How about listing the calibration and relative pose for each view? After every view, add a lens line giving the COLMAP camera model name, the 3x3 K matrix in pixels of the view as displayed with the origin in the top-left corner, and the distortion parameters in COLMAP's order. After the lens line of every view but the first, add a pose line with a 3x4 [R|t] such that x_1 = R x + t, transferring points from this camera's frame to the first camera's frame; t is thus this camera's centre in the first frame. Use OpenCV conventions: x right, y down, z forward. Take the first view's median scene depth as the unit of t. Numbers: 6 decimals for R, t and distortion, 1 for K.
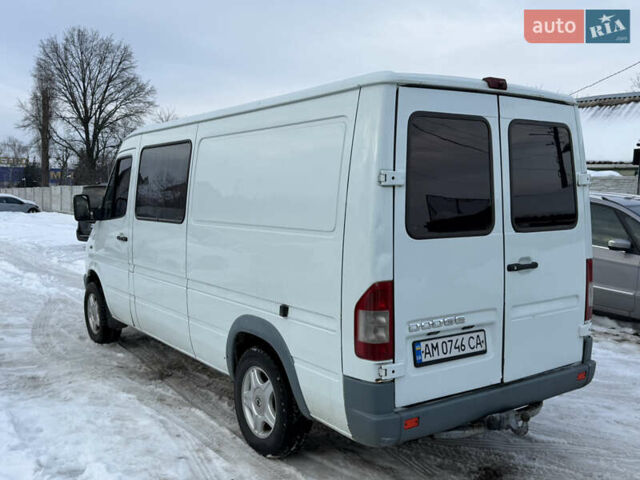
lens RADIAL K [[628.7, 0, 320.0], [0, 628.7, 240.0], [0, 0, 1]] dist [0.174870, -0.398449]
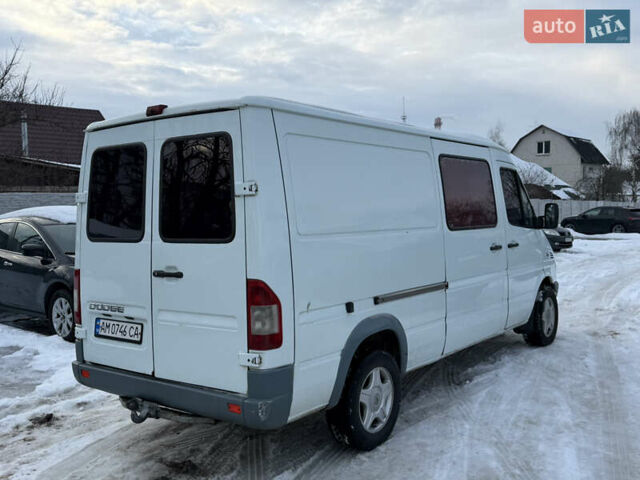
lens RADIAL K [[628.7, 0, 320.0], [0, 628.7, 240.0], [0, 0, 1]] dist [0.174870, -0.398449]
pose [[0.306078, 0.034151, -0.951394, 1.464381], [-0.053779, 0.998381, 0.018536, -0.051750], [0.950486, 0.045492, 0.307419, 0.945936]]
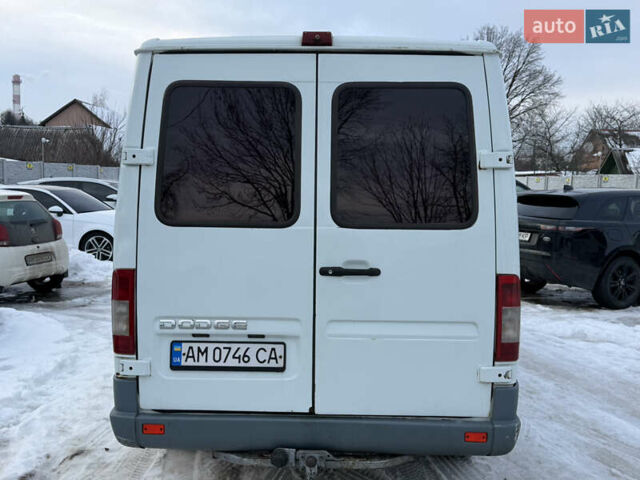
lens RADIAL K [[628.7, 0, 320.0], [0, 628.7, 240.0], [0, 0, 1]] dist [0.174870, -0.398449]
pose [[0.805007, 0.064672, -0.589729, 0.769104], [-0.059967, 0.997820, 0.027567, -0.016964], [0.590226, 0.013172, 0.807130, 0.366851]]
